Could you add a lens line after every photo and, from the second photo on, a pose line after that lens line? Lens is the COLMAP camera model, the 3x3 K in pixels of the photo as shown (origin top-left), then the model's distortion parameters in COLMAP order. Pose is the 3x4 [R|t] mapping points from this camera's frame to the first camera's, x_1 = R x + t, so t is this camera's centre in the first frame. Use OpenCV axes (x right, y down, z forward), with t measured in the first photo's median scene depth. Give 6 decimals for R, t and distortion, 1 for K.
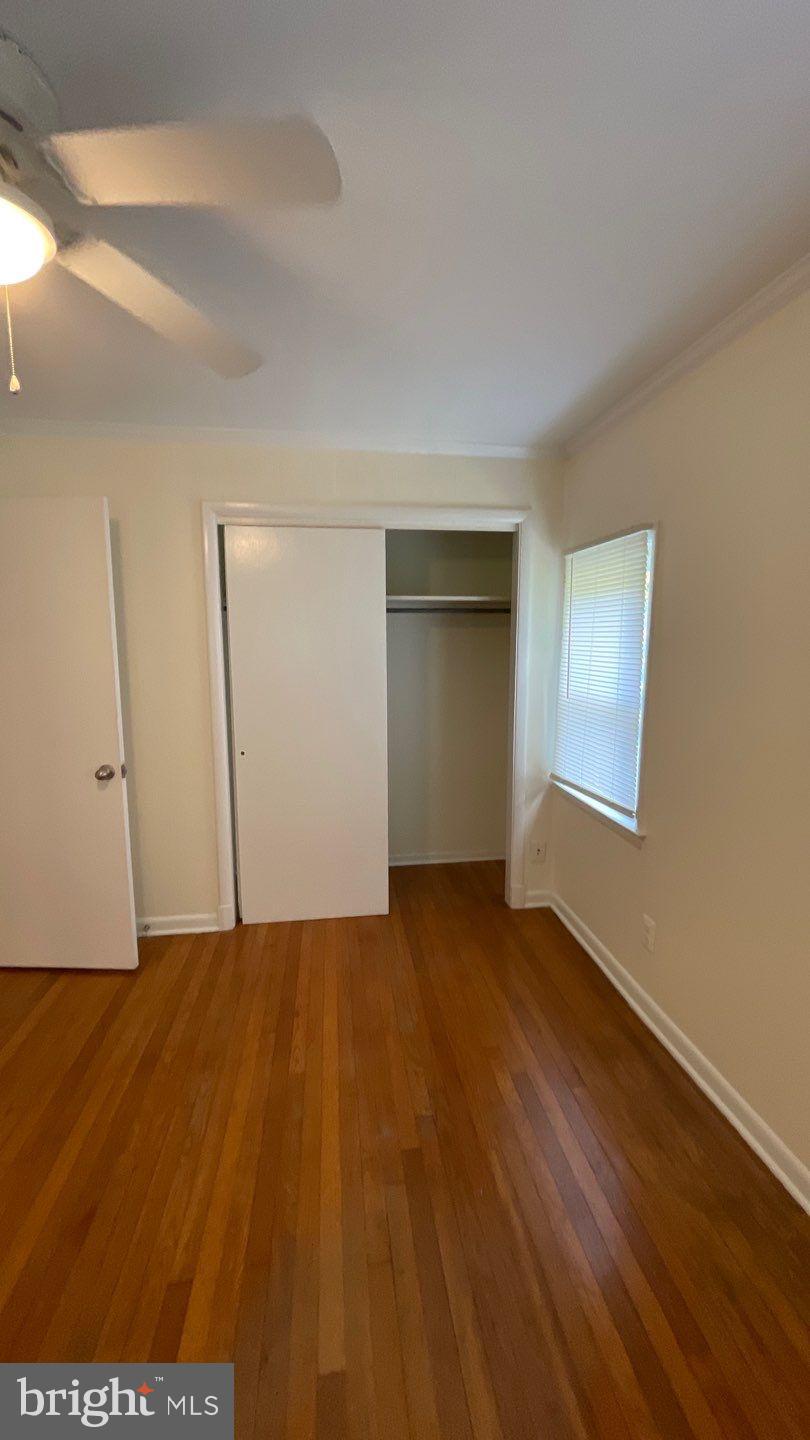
lens RADIAL K [[578.0, 0, 409.8], [0, 578.0, 717.8], [0, 0, 1]] dist [-0.010268, 0.000254]
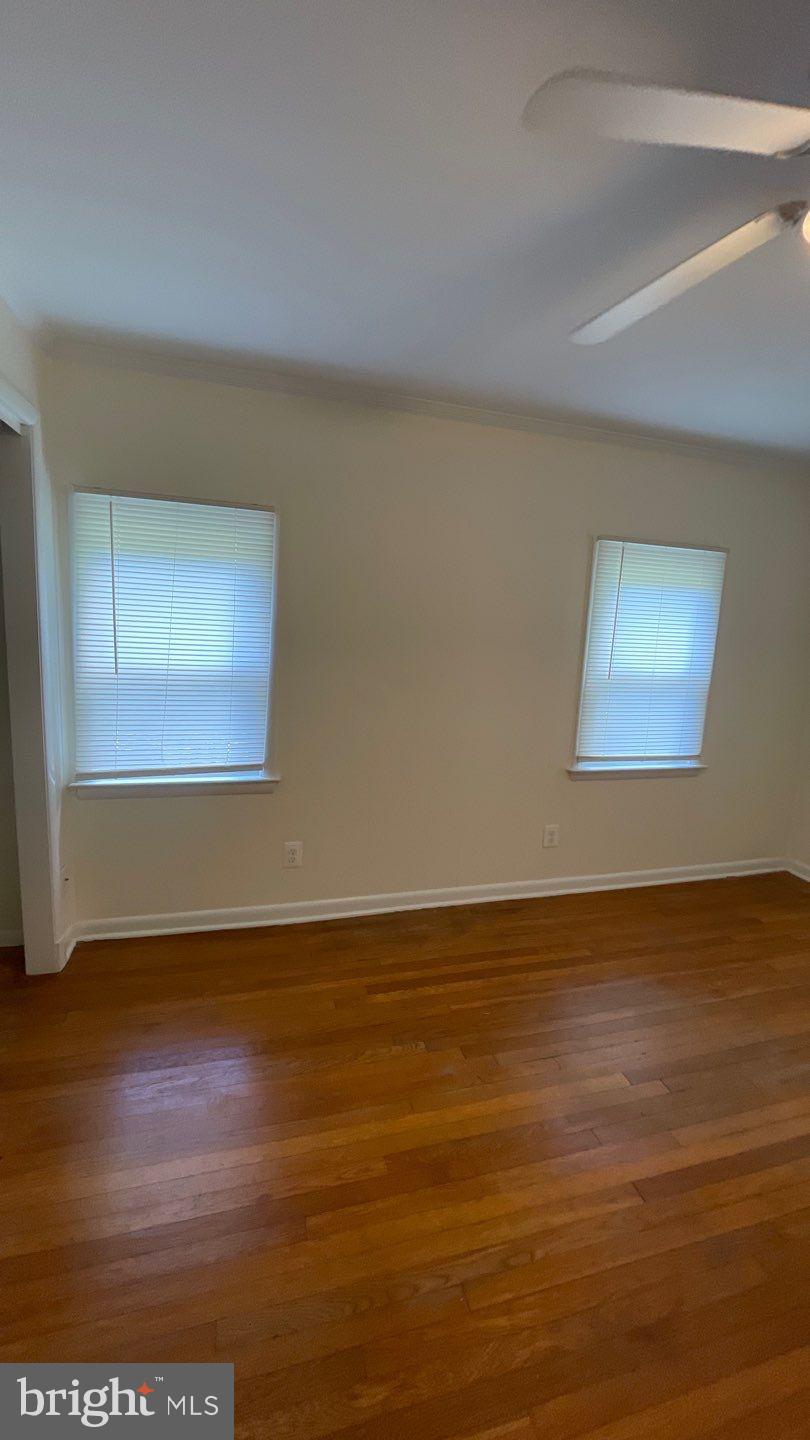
lens RADIAL K [[578.0, 0, 409.8], [0, 578.0, 717.8], [0, 0, 1]] dist [-0.010268, 0.000254]
pose [[-0.146658, -0.168817, 0.974675, -0.855287], [0.080731, 0.980000, 0.181887, -0.124780], [-0.985887, 0.105362, -0.130096, 0.993136]]
